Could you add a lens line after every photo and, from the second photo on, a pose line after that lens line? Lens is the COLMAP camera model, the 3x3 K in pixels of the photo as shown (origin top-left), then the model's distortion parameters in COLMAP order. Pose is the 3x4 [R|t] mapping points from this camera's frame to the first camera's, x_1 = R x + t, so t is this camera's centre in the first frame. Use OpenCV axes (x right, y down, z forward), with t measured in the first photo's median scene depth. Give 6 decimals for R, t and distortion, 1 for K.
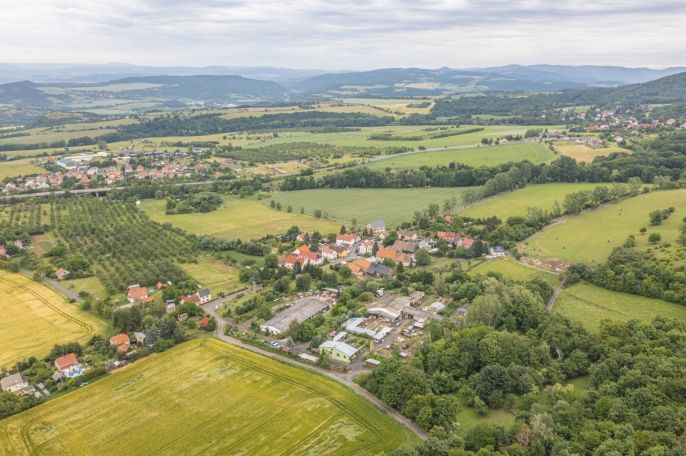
lens RADIAL K [[552.8, 0, 348.2], [0, 552.8, 207.3], [0, 0, 1]] dist [-0.006406, 0.002706]
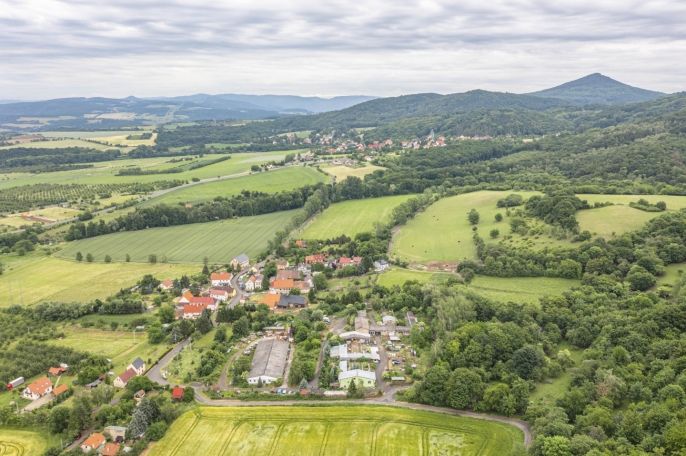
lens RADIAL K [[552.8, 0, 348.2], [0, 552.8, 207.3], [0, 0, 1]] dist [-0.006406, 0.002706]
pose [[0.851686, -0.102548, 0.513920, -0.163943], [0.128175, 0.991645, -0.014544, -0.011967], [-0.508135, 0.078259, 0.857715, 0.037942]]
